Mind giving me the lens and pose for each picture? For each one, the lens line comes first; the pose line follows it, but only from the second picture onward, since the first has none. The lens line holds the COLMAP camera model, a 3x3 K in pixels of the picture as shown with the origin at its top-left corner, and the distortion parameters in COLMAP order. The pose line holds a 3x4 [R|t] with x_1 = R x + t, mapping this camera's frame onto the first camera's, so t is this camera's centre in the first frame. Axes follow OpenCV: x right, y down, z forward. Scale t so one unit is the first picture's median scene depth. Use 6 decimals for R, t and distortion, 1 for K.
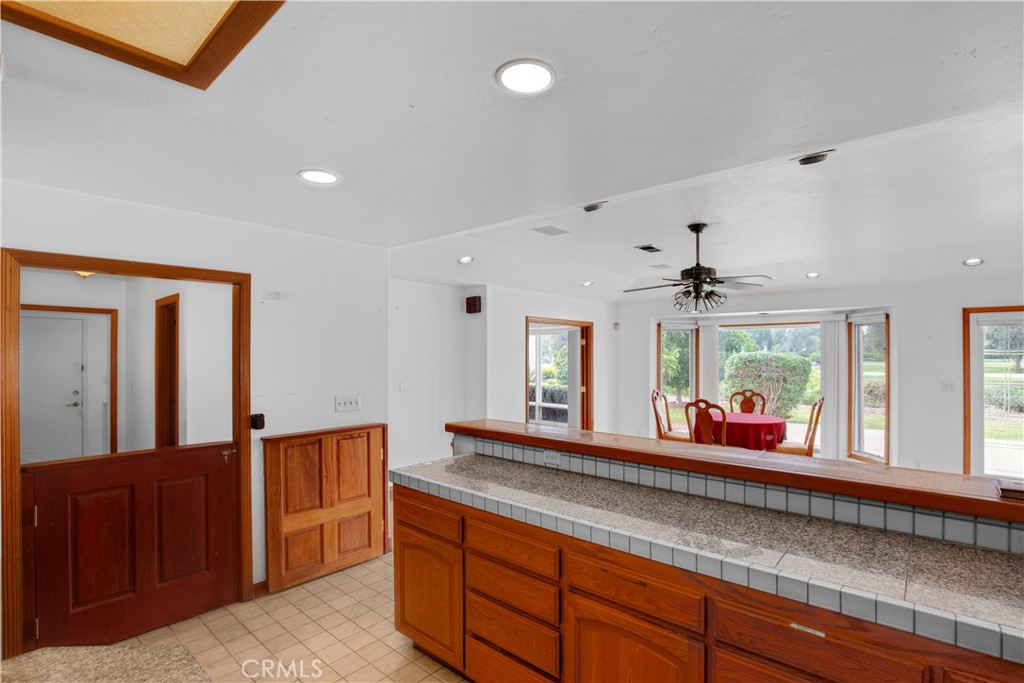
lens RADIAL K [[480.5, 0, 528.3], [0, 480.5, 348.1], [0, 0, 1]] dist [-0.030521, 0.000230]
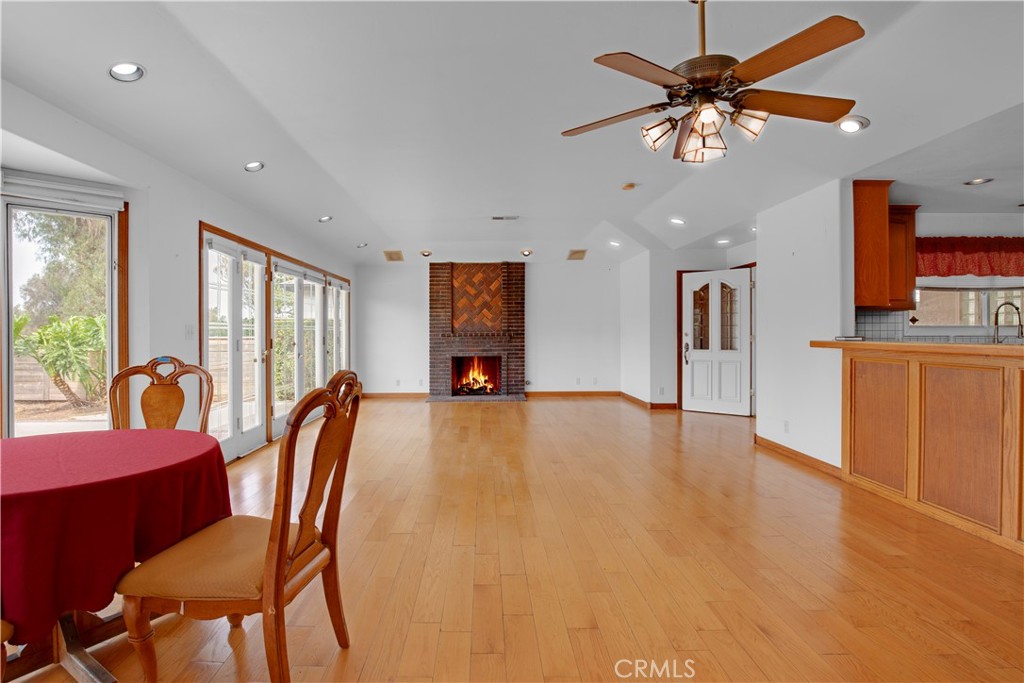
lens RADIAL K [[504.6, 0, 479.6], [0, 504.6, 333.0], [0, 0, 1]] dist [-0.035969, -0.000466]
pose [[-0.667662, 0.002383, 0.744460, 0.064987], [-0.003832, 0.999971, -0.006638, 0.072638], [-0.744454, -0.007285, -0.667634, 0.960189]]
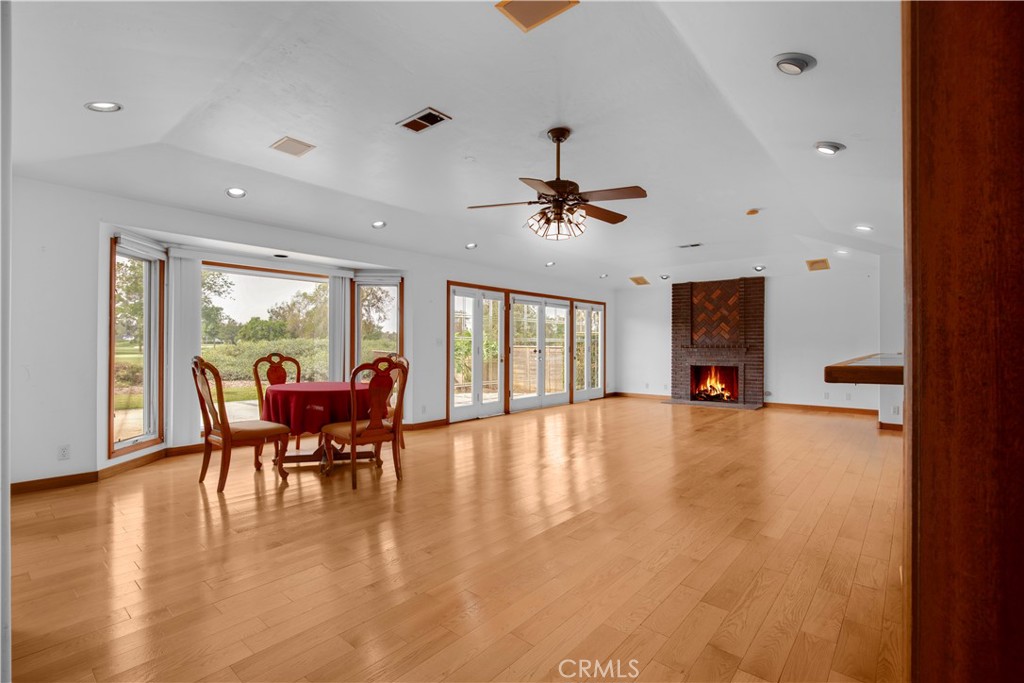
lens RADIAL K [[475.5, 0, 512.0], [0, 475.5, 341.5], [0, 0, 1]] dist [-0.028411, -0.000023]
pose [[-0.035981, 0.006154, 0.999334, -0.304186], [-0.014205, 0.999877, -0.006669, 0.071934], [-0.999252, -0.014435, -0.035889, 0.701035]]
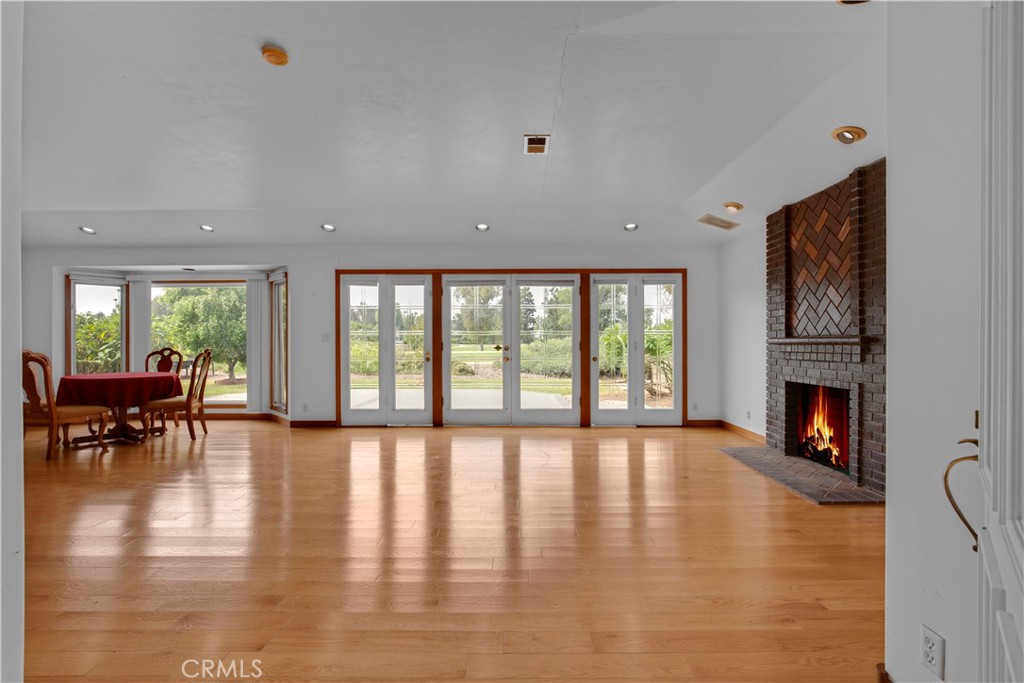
lens RADIAL K [[480.5, 0, 528.3], [0, 480.5, 348.1], [0, 0, 1]] dist [-0.030521, 0.000230]
pose [[0.741875, -0.011791, 0.670434, 0.389665], [-0.004782, 0.999727, 0.022874, 0.066174], [-0.670521, -0.020175, 0.741616, -0.175444]]
